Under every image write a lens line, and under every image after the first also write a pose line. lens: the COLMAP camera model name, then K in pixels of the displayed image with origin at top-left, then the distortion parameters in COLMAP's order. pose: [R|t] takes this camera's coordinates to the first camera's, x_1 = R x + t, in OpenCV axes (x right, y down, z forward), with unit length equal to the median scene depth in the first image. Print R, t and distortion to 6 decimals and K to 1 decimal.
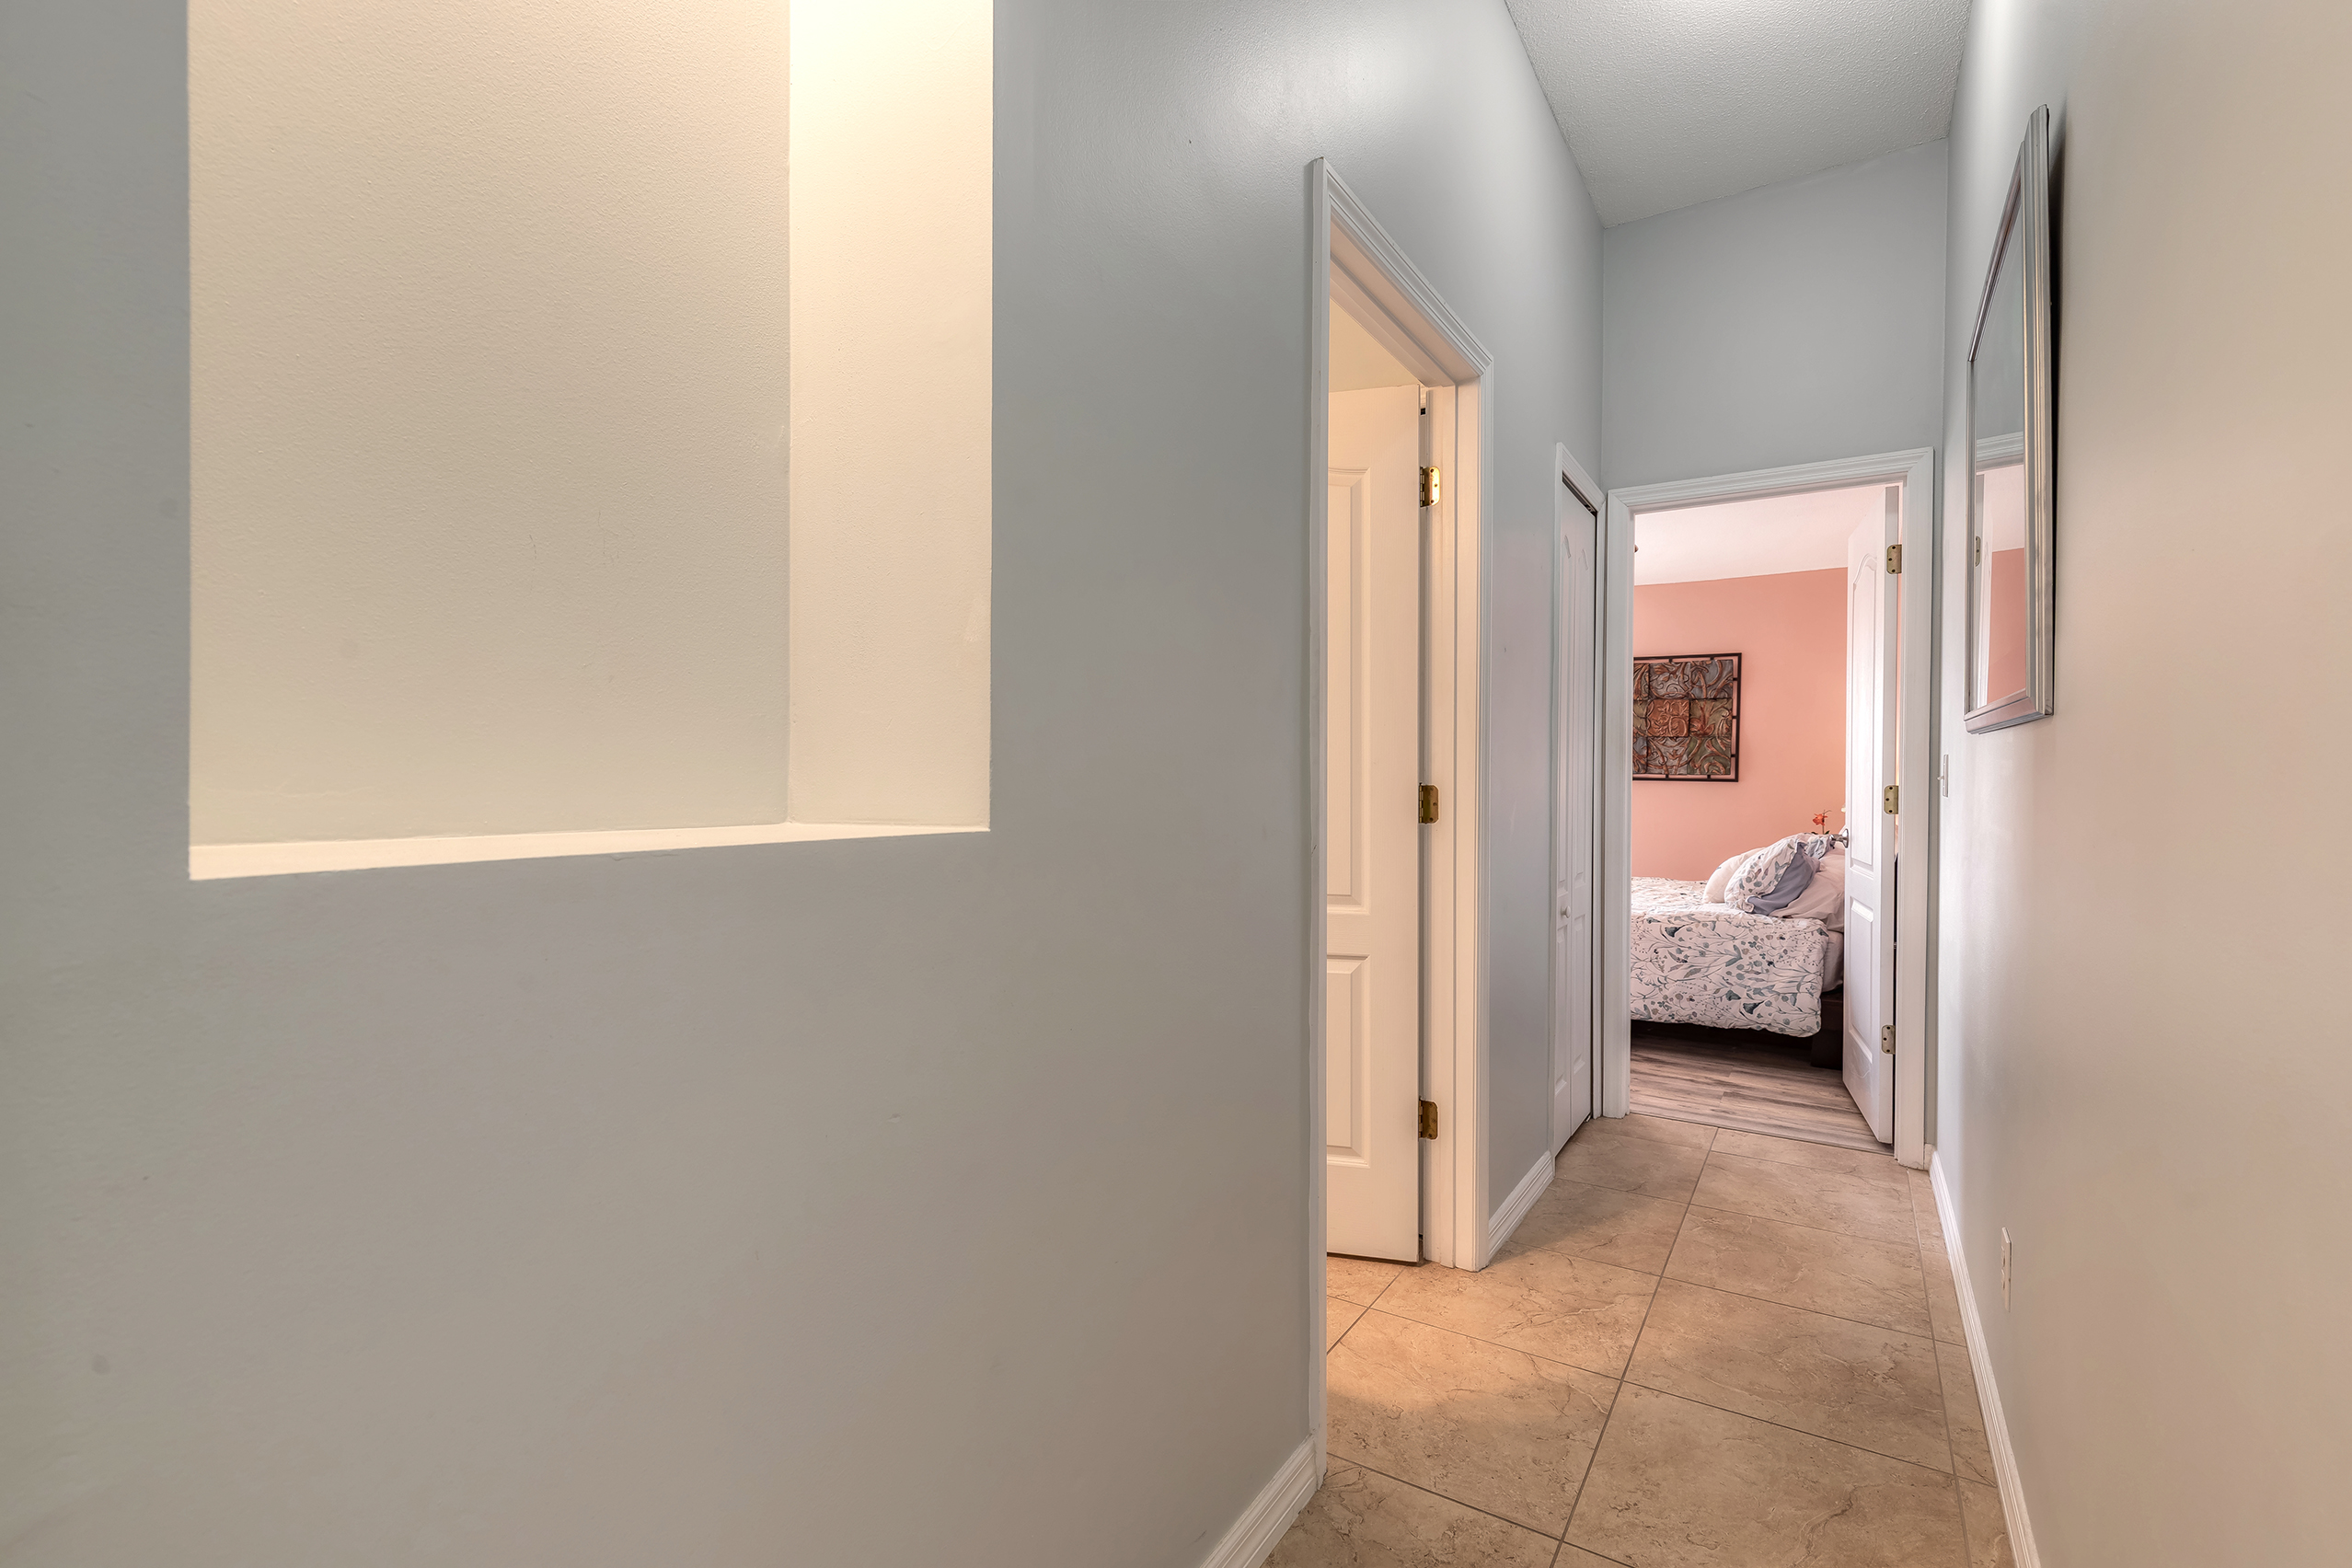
lens RADIAL K [[1057.7, 0, 1176.4], [0, 1057.7, 786.8], [0, 0, 1]] dist [0.008144, -0.002352]
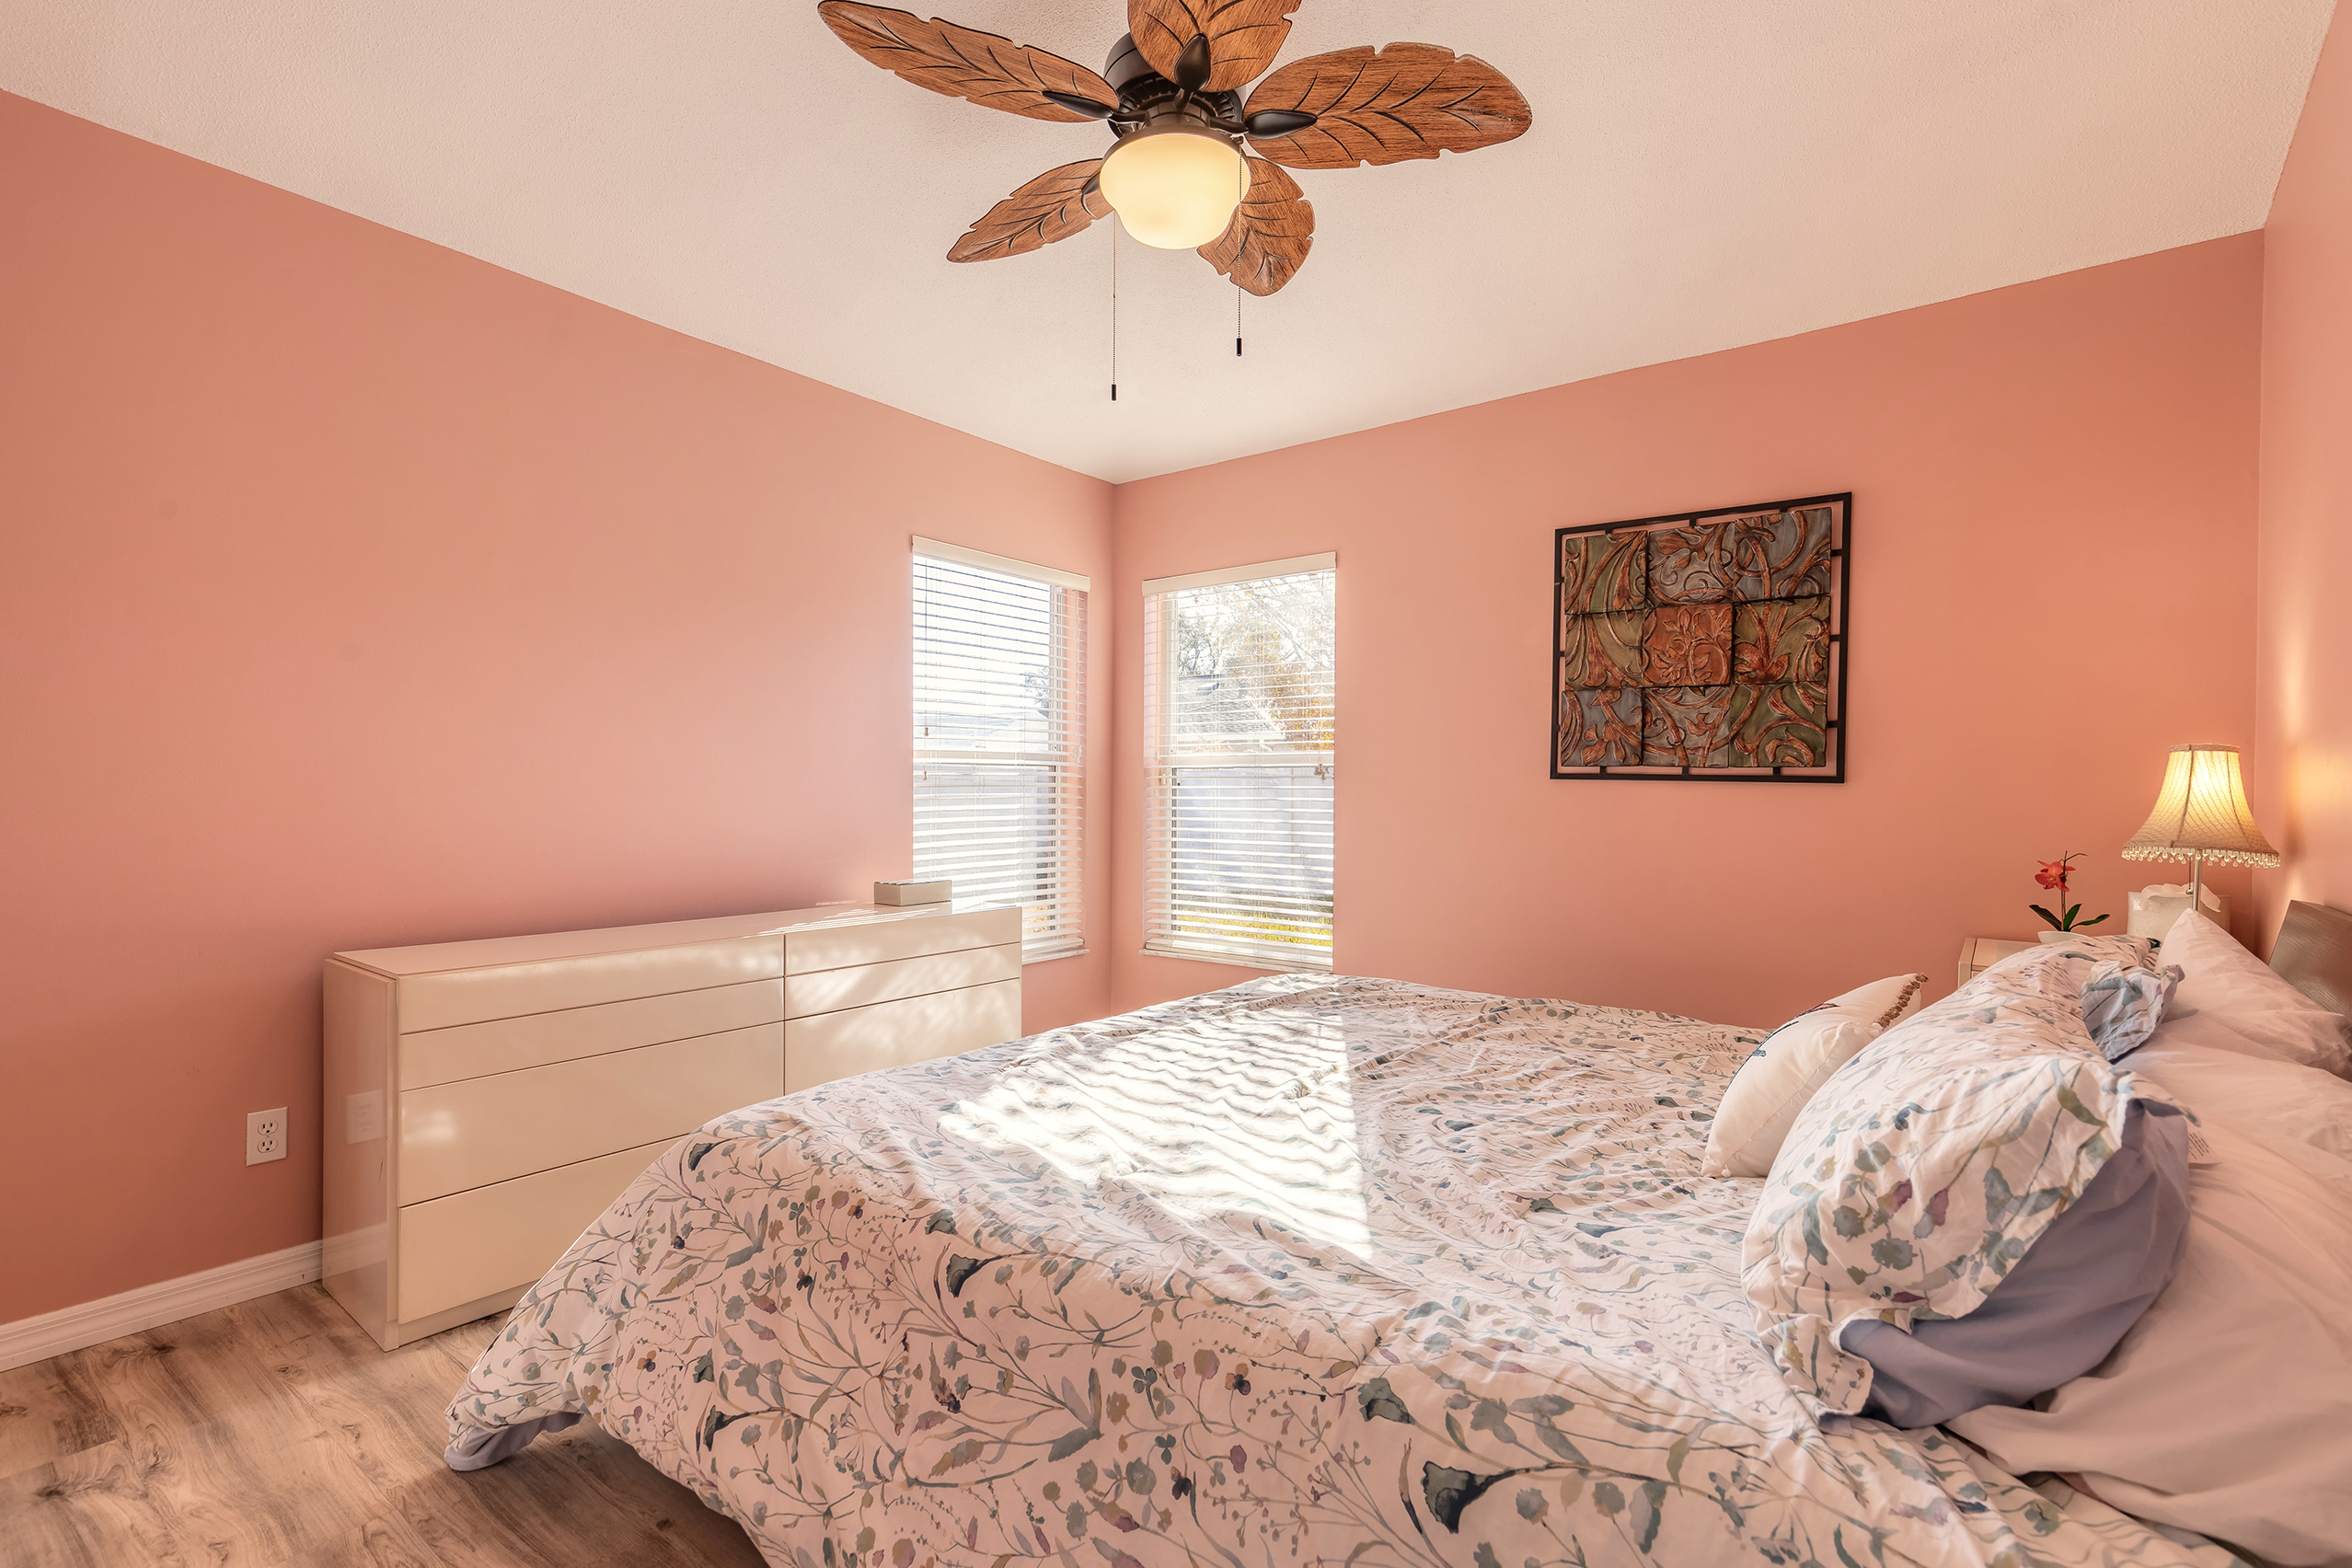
lens RADIAL K [[1057.7, 0, 1177.3], [0, 1057.7, 785.5], [0, 0, 1]] dist [0.008144, -0.002352]
pose [[0.995993, 0.002836, -0.089388, 0.289866], [-0.003620, 0.999956, -0.008606, 0.001456], [0.089359, 0.008895, 0.995960, 0.529356]]
